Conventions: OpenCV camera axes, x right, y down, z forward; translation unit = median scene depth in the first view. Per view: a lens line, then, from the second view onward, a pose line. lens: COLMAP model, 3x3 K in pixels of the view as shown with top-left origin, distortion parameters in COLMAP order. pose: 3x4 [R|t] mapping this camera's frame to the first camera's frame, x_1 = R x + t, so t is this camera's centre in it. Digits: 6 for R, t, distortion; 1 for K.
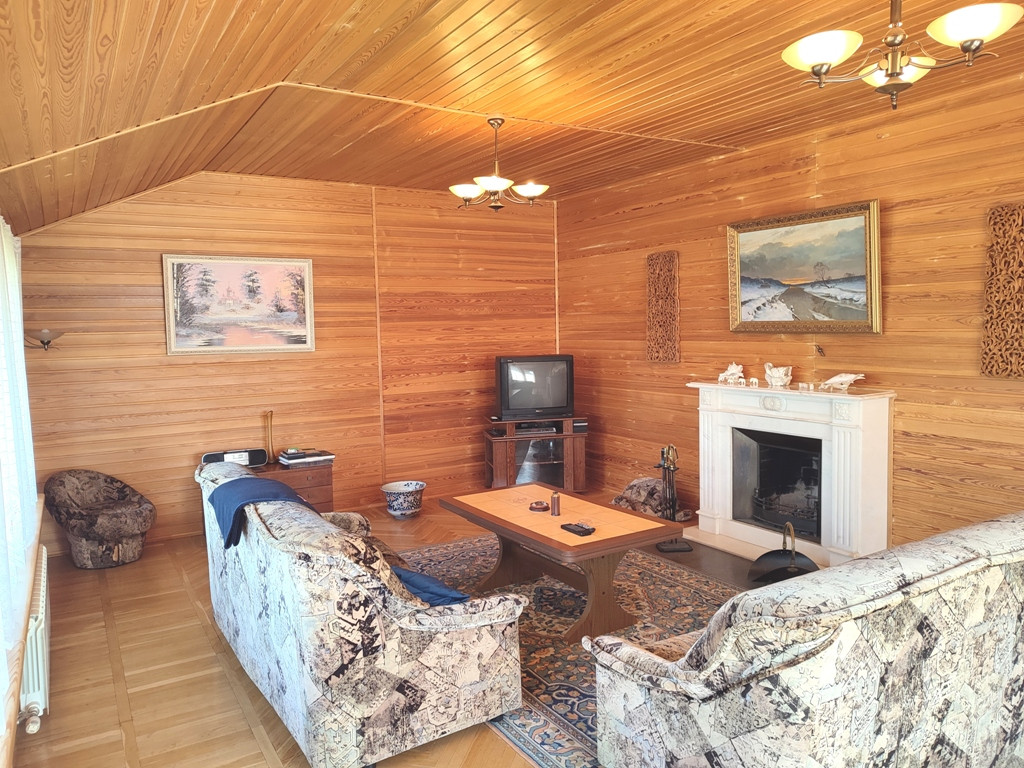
lens RADIAL K [[733.3, 0, 512.0], [0, 733.3, 384.0], [0, 0, 1]] dist [0.045009, -0.043097]
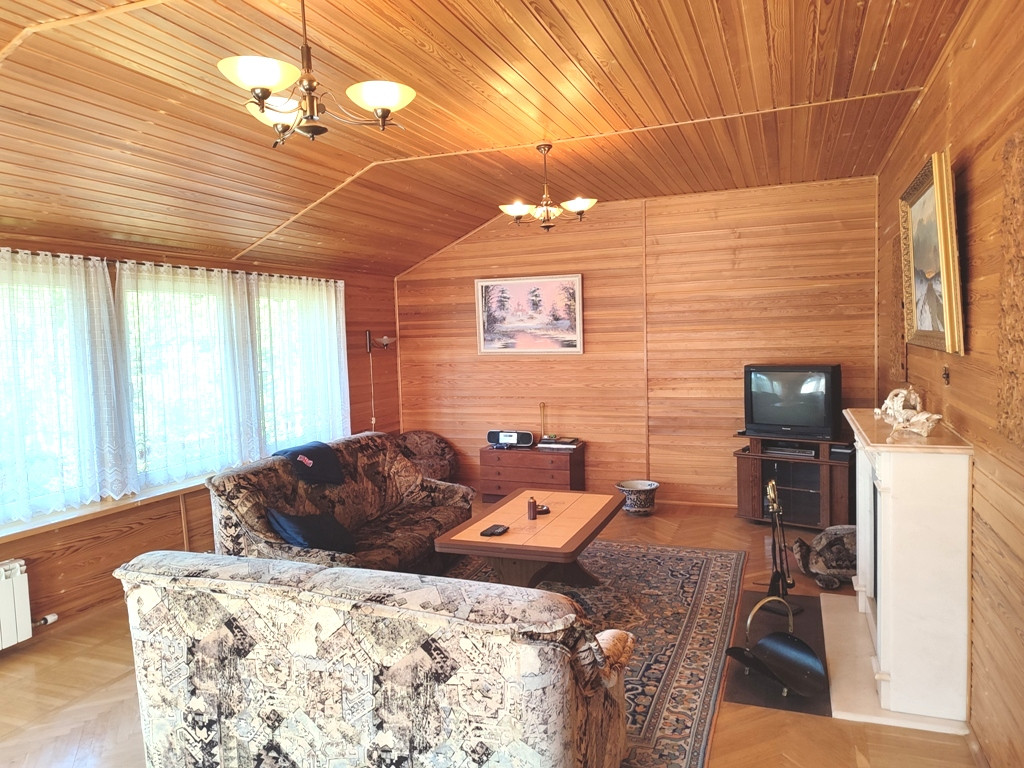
lens RADIAL K [[733.3, 0, 512.0], [0, 733.3, 384.0], [0, 0, 1]] dist [0.045009, -0.043097]
pose [[0.600935, 0.059946, -0.797047, 0.625734], [-0.049526, 0.998060, 0.037725, -0.038541], [0.797762, 0.016804, 0.602738, 0.242903]]
